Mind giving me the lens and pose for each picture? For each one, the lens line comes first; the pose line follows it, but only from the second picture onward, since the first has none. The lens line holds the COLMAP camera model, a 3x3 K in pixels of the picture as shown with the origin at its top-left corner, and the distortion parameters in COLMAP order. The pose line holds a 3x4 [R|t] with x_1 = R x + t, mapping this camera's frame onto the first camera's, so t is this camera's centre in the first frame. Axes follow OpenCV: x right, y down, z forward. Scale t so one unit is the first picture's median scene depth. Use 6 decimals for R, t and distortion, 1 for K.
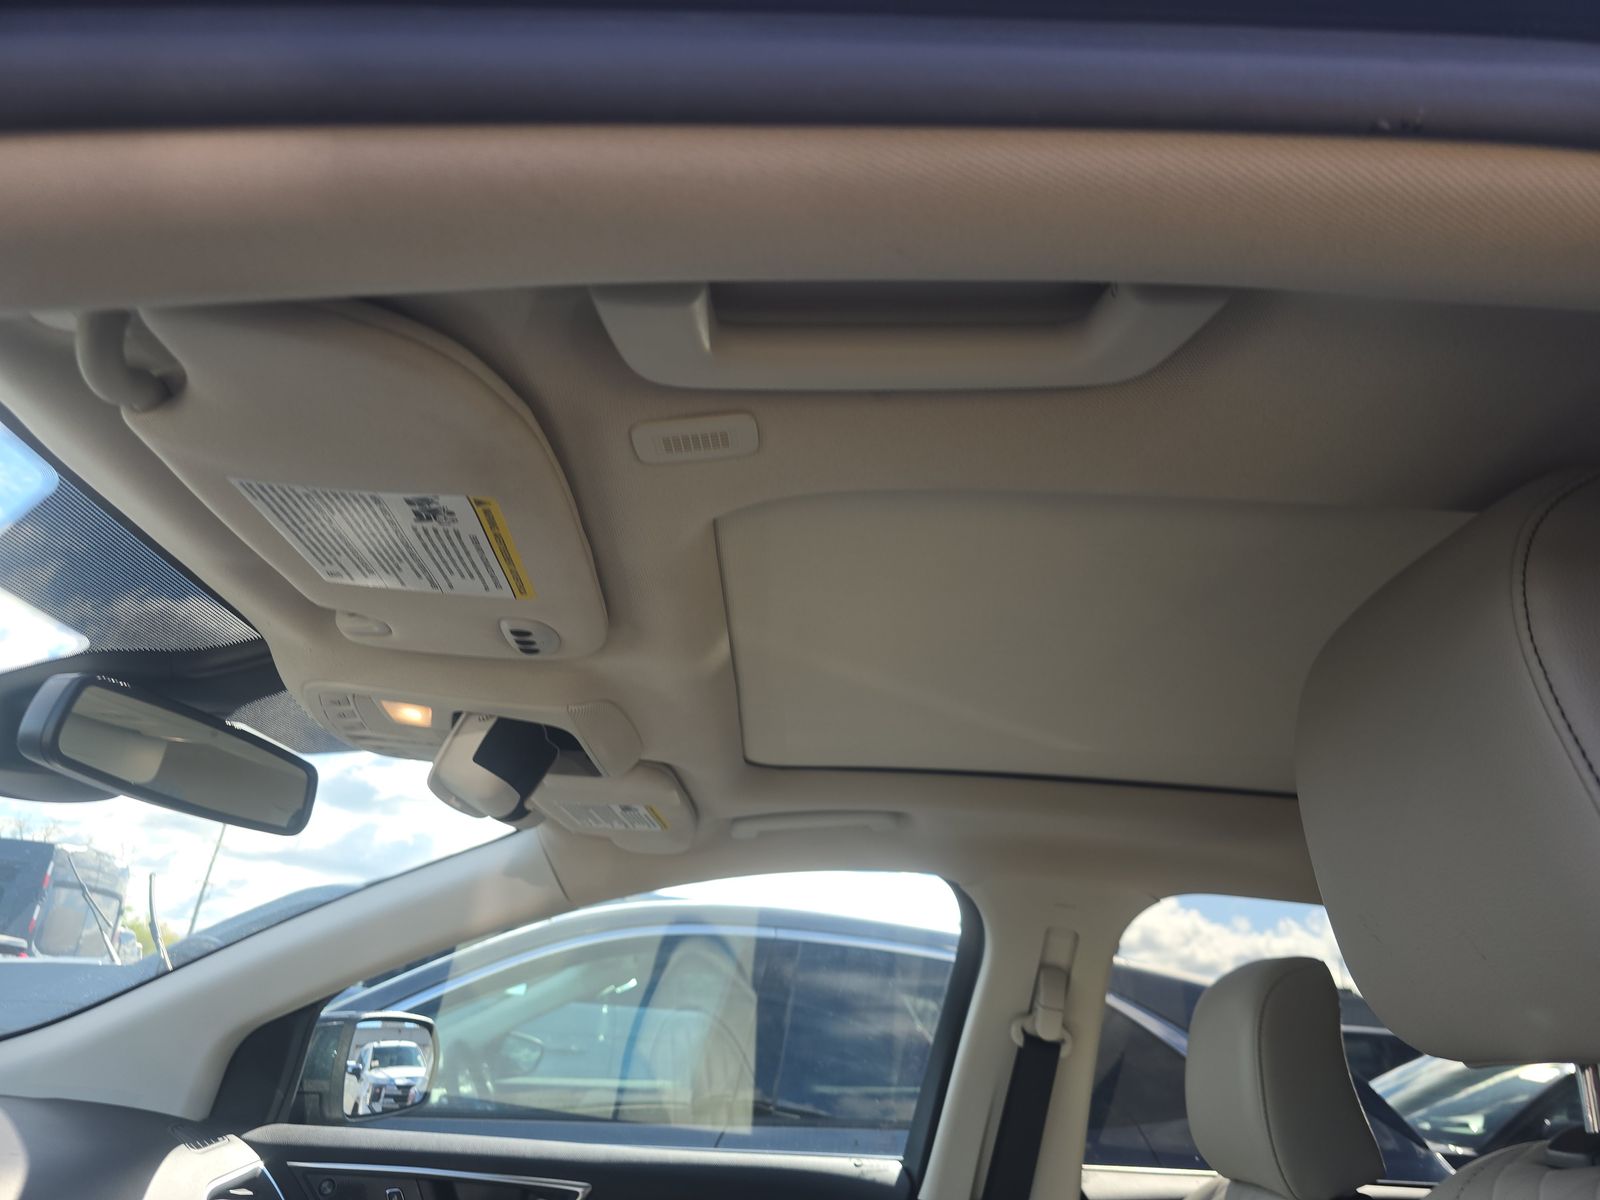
lens RADIAL K [[1078.0, 0, 802.9], [0, 1078.0, 599.0], [0, 0, 1]] dist [0.046394, -0.040339]
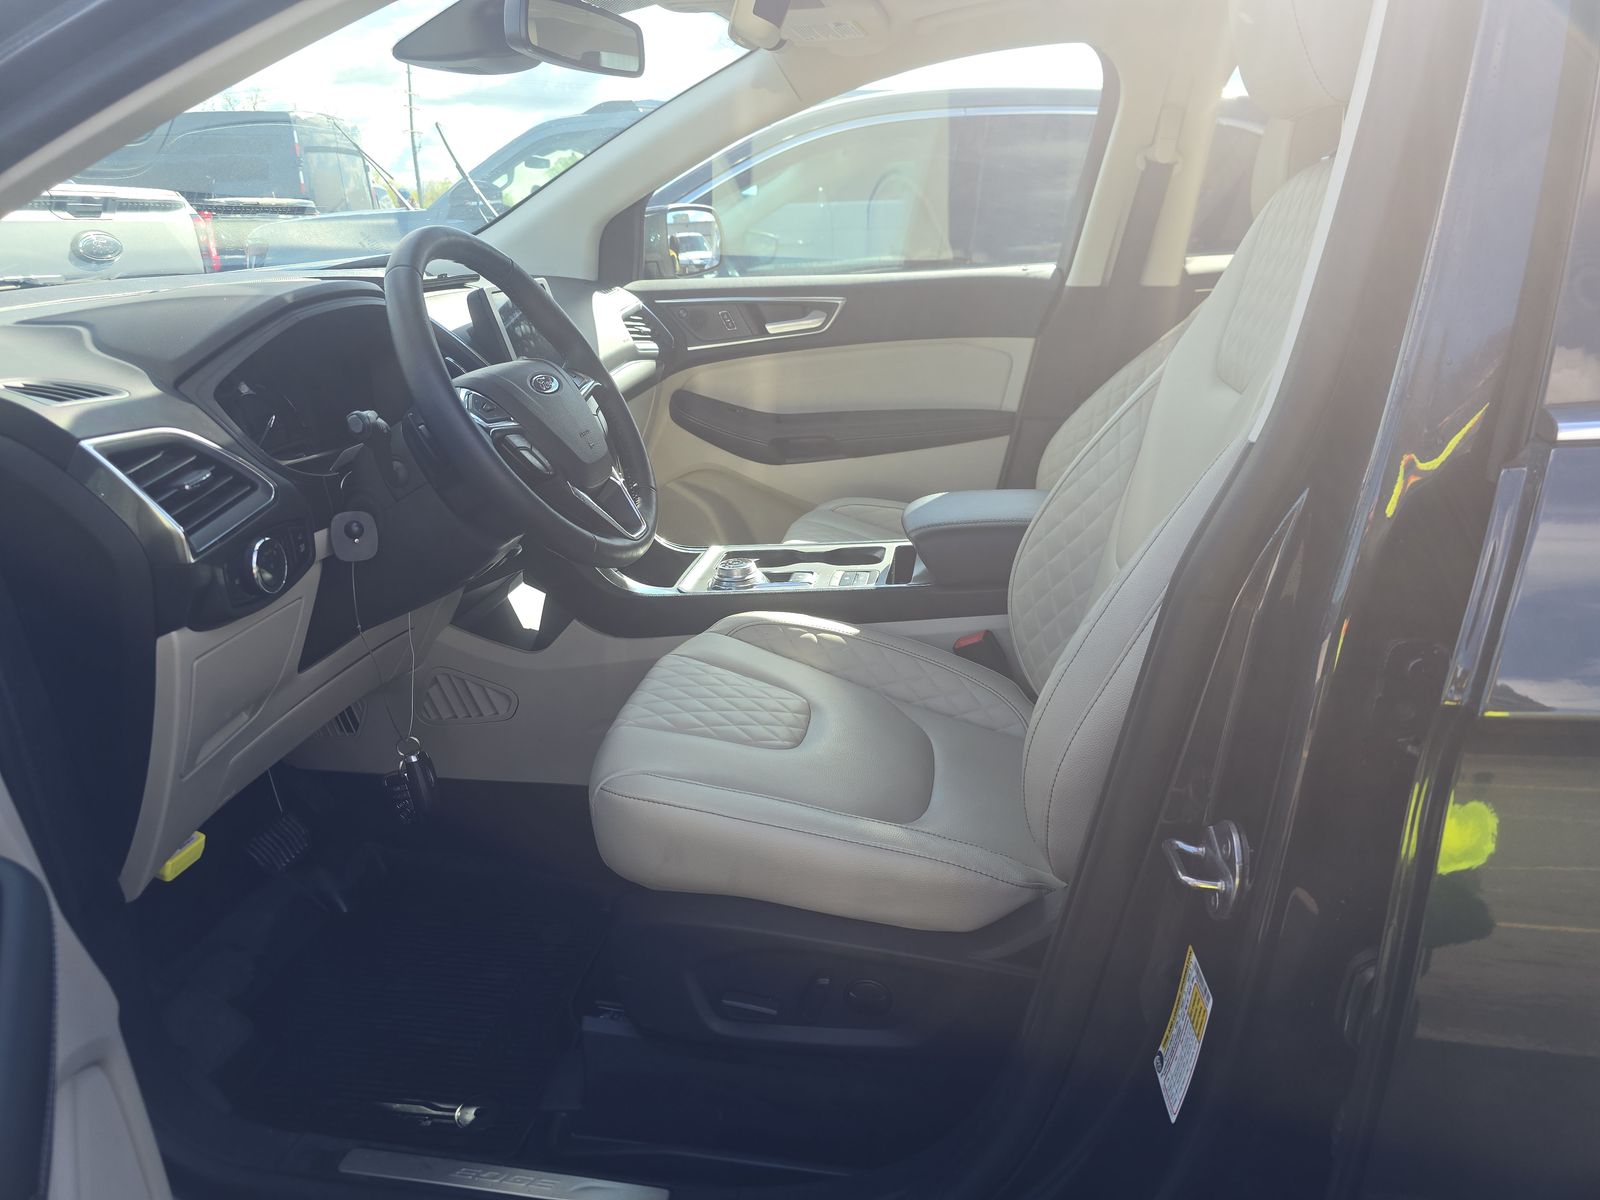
lens RADIAL K [[1078.0, 0, 811.6], [0, 1078.0, 635.9], [0, 0, 1]] dist [0.046394, -0.040339]
pose [[0.980422, -0.035264, -0.193725, 0.035677], [0.156340, 0.737532, 0.656966, -0.116795], [0.119711, -0.674391, 0.728606, -0.427139]]
